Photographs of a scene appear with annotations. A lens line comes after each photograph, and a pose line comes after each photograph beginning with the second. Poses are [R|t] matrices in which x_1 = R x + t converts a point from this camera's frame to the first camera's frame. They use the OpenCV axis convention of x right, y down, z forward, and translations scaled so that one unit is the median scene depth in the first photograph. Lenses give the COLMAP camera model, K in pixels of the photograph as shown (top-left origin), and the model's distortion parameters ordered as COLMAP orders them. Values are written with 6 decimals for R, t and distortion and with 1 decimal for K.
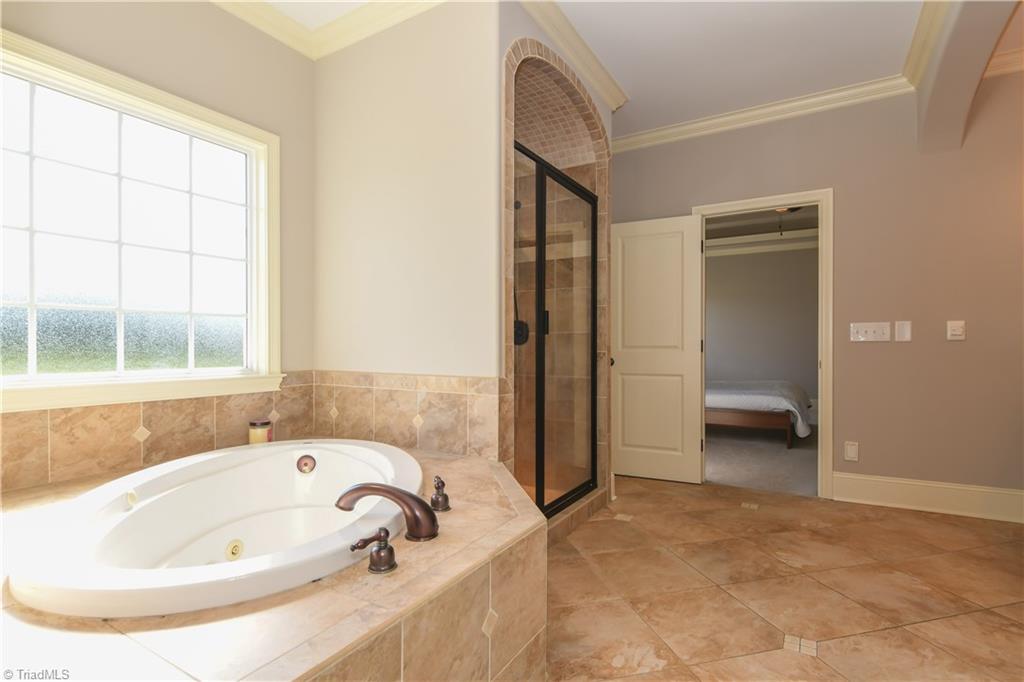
lens RADIAL K [[504.8, 0, 513.6], [0, 504.8, 344.2], [0, 0, 1]] dist [-0.012690, -0.002710]
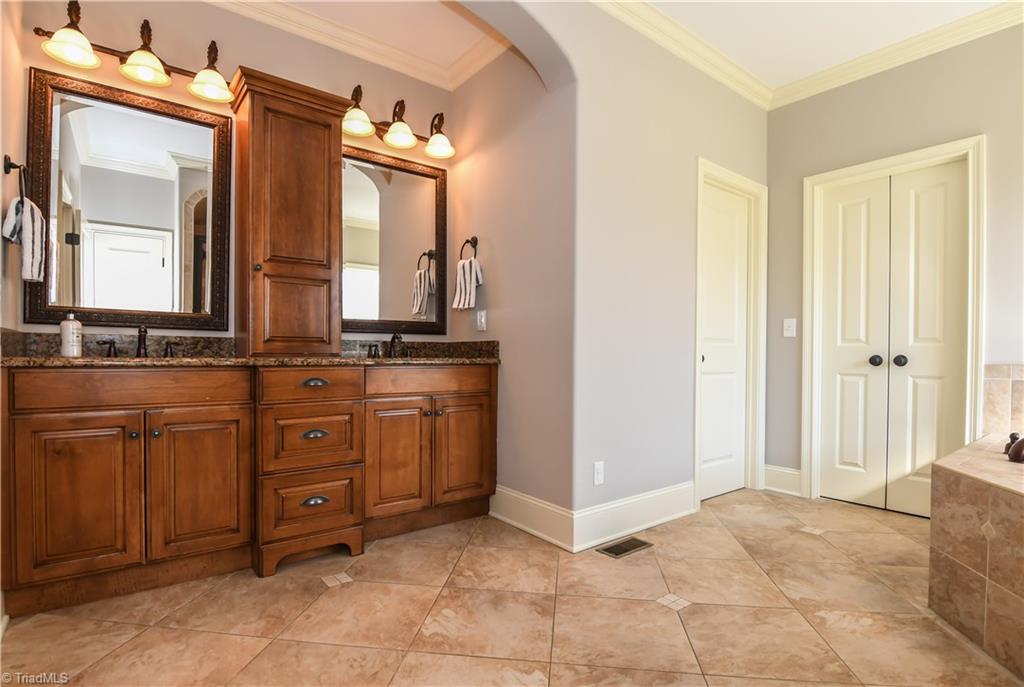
lens RADIAL K [[504.8, 0, 513.9], [0, 504.8, 347.1], [0, 0, 1]] dist [-0.012690, -0.002710]
pose [[-0.932008, -0.001164, 0.362437, 0.437582], [-0.007264, 0.999854, -0.015468, 0.052563], [-0.362366, -0.017049, -0.931880, 1.897008]]
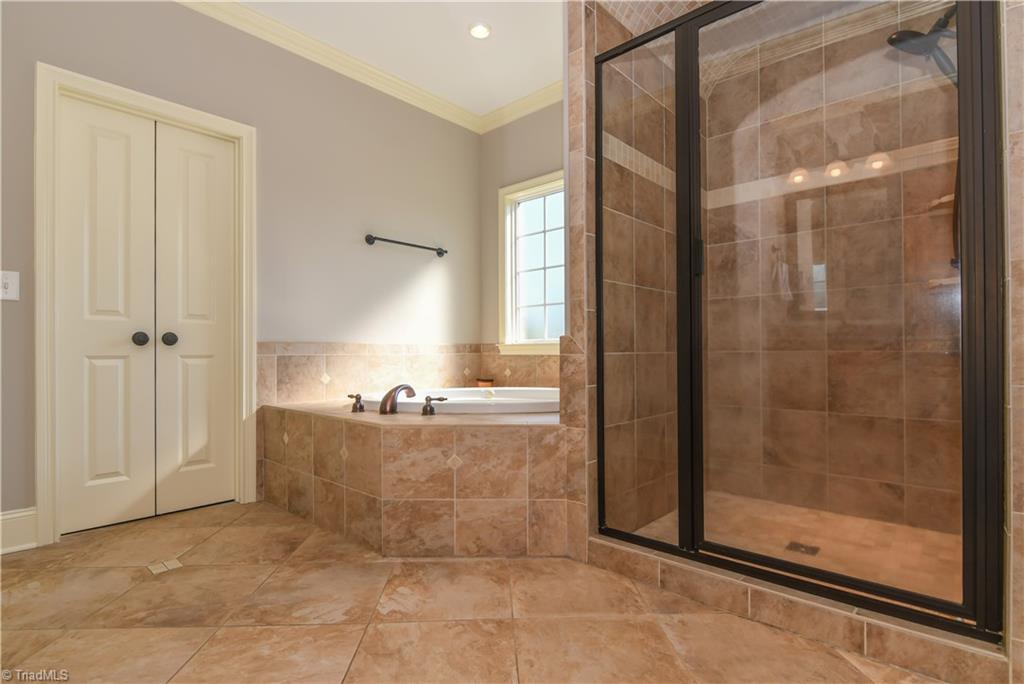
lens RADIAL K [[504.8, 0, 508.9], [0, 504.8, 348.5], [0, 0, 1]] dist [-0.012690, -0.002710]
pose [[-0.212738, -0.003441, -0.977103, 1.004261], [0.009700, 0.999937, -0.005633, 0.103625], [0.977061, -0.010676, -0.212691, 1.204070]]
